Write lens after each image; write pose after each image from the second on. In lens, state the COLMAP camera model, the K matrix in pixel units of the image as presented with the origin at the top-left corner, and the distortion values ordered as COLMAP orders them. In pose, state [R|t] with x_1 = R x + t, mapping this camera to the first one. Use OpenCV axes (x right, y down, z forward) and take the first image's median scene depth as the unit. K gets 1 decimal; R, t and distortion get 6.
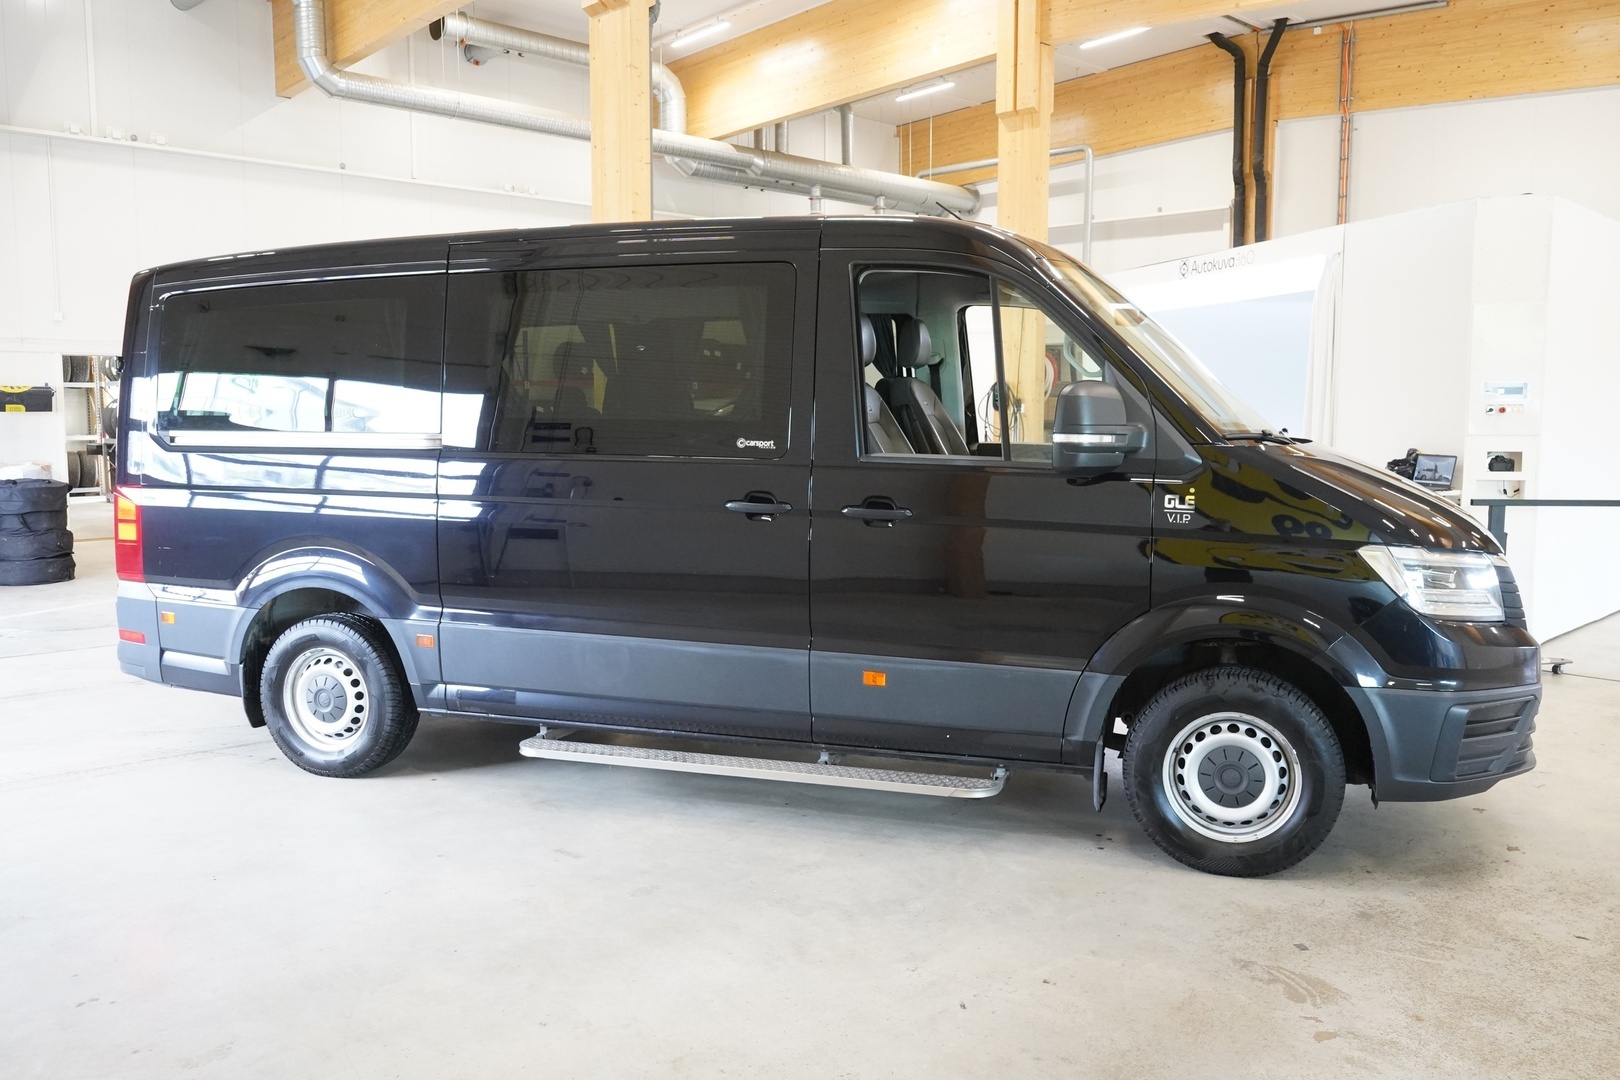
lens RADIAL K [[1305.5, 0, 804.0], [0, 1305.5, 541.9], [0, 0, 1]] dist [-0.015196, 0.019411]
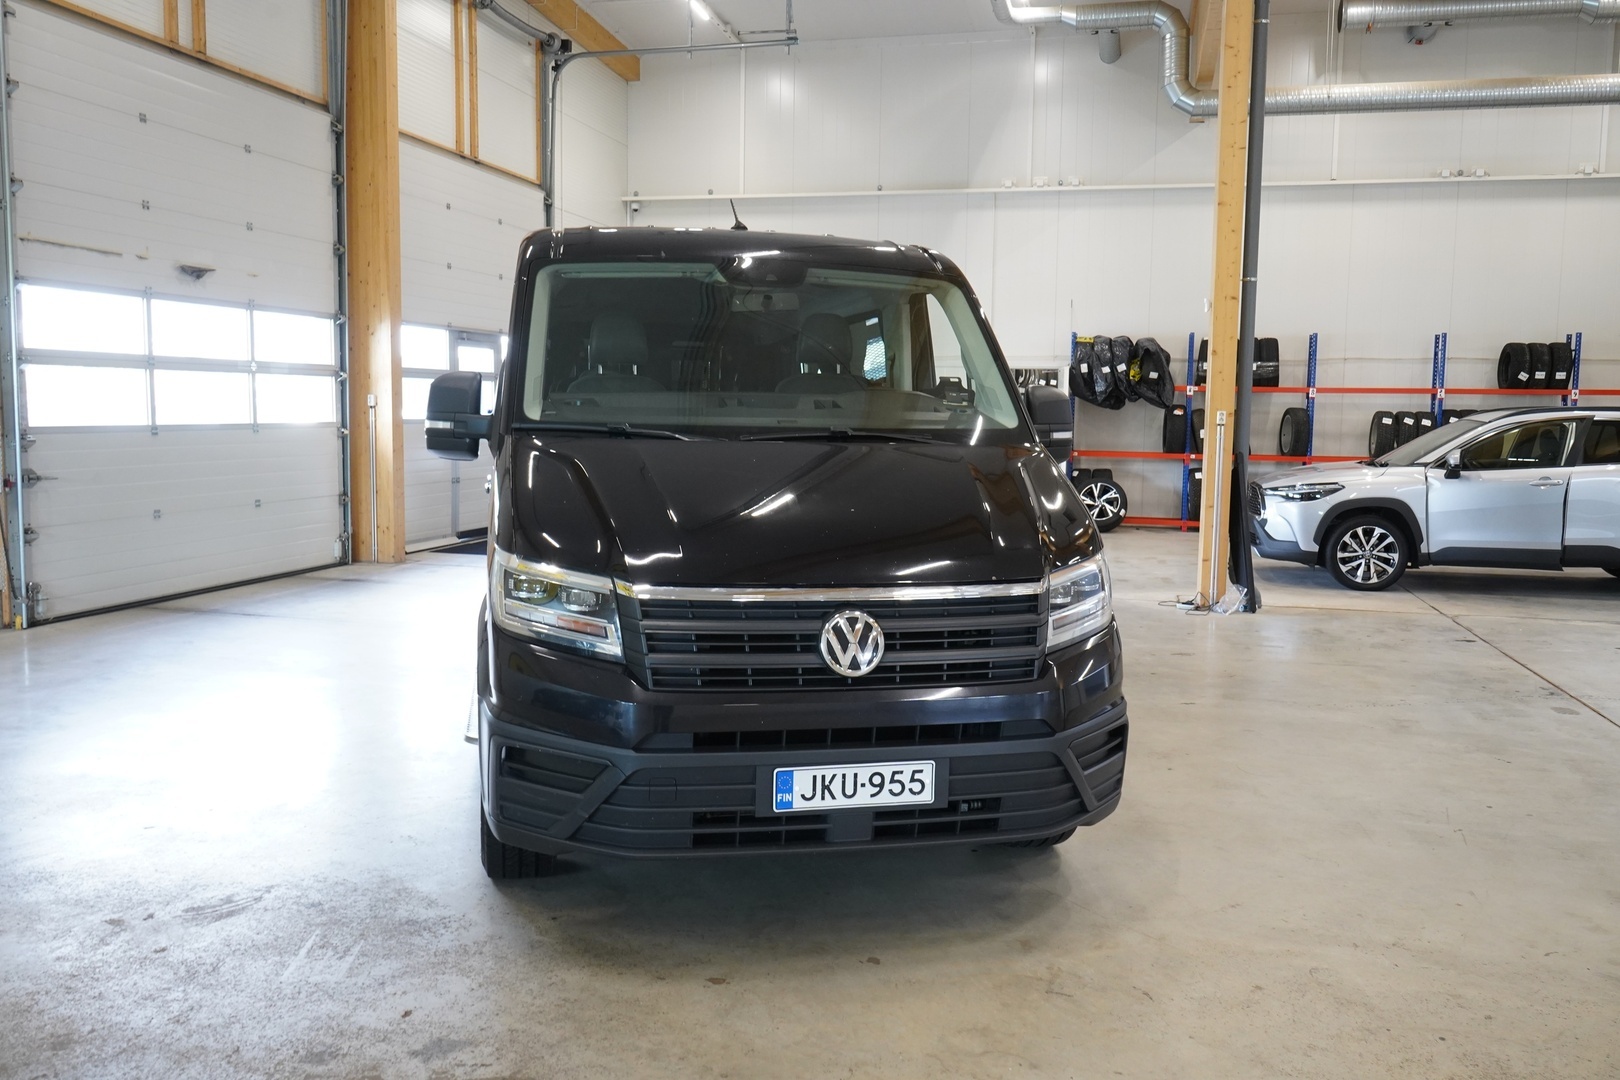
lens RADIAL K [[1305.5, 0, 808.6], [0, 1305.5, 537.1], [0, 0, 1]] dist [-0.015196, 0.019411]
pose [[0.504356, 0.091317, -0.858654, 0.424466], [-0.108313, 0.993229, 0.042008, -0.018180], [0.856676, 0.071816, 0.510832, 0.233412]]
